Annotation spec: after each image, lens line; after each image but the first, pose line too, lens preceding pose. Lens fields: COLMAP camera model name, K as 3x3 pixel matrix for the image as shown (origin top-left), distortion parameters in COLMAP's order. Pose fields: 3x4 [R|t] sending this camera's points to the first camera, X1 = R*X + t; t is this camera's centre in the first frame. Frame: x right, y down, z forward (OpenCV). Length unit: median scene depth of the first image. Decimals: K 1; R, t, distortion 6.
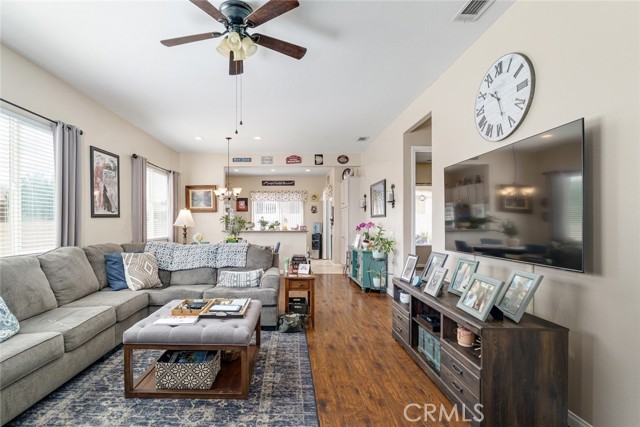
lens RADIAL K [[303.4, 0, 286.0], [0, 303.4, 216.9], [0, 0, 1]] dist [0.000849, -0.000488]
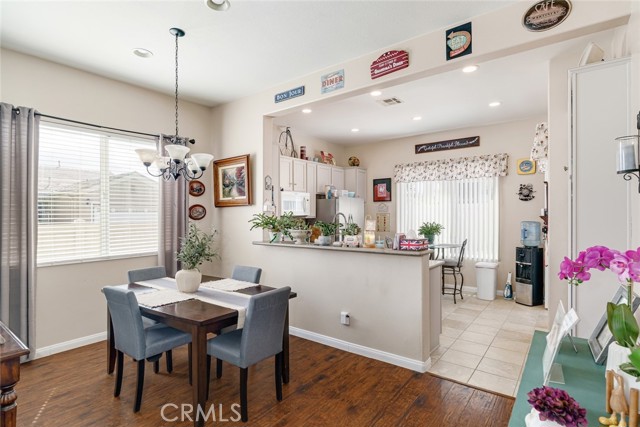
lens RADIAL K [[329.2, 0, 317.7], [0, 329.2, 215.3], [0, 0, 1]] dist [-0.021162, 0.002545]
pose [[0.799925, -0.006170, -0.600069, 0.286480], [0.019127, 0.999701, 0.015218, -0.008640], [0.599795, -0.023651, 0.799804, 0.886122]]
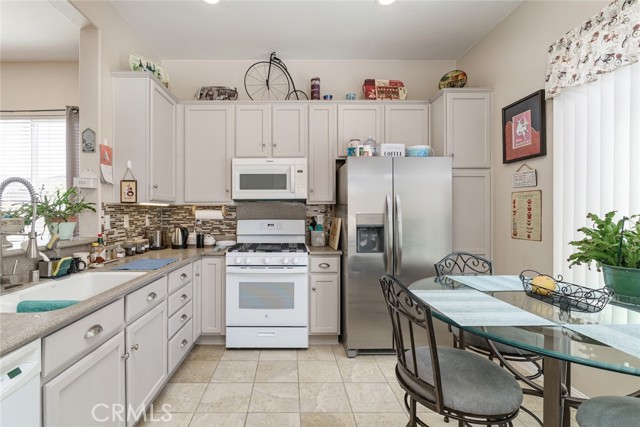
lens RADIAL K [[298.2, 0, 290.7], [0, 298.2, 210.6], [0, 0, 1]] dist [-0.009709, 0.002094]
pose [[0.018742, -0.001456, -0.999823, 0.145116], [0.022825, 0.999739, -0.001028, 0.031638], [0.999564, -0.022802, 0.018770, 1.746330]]
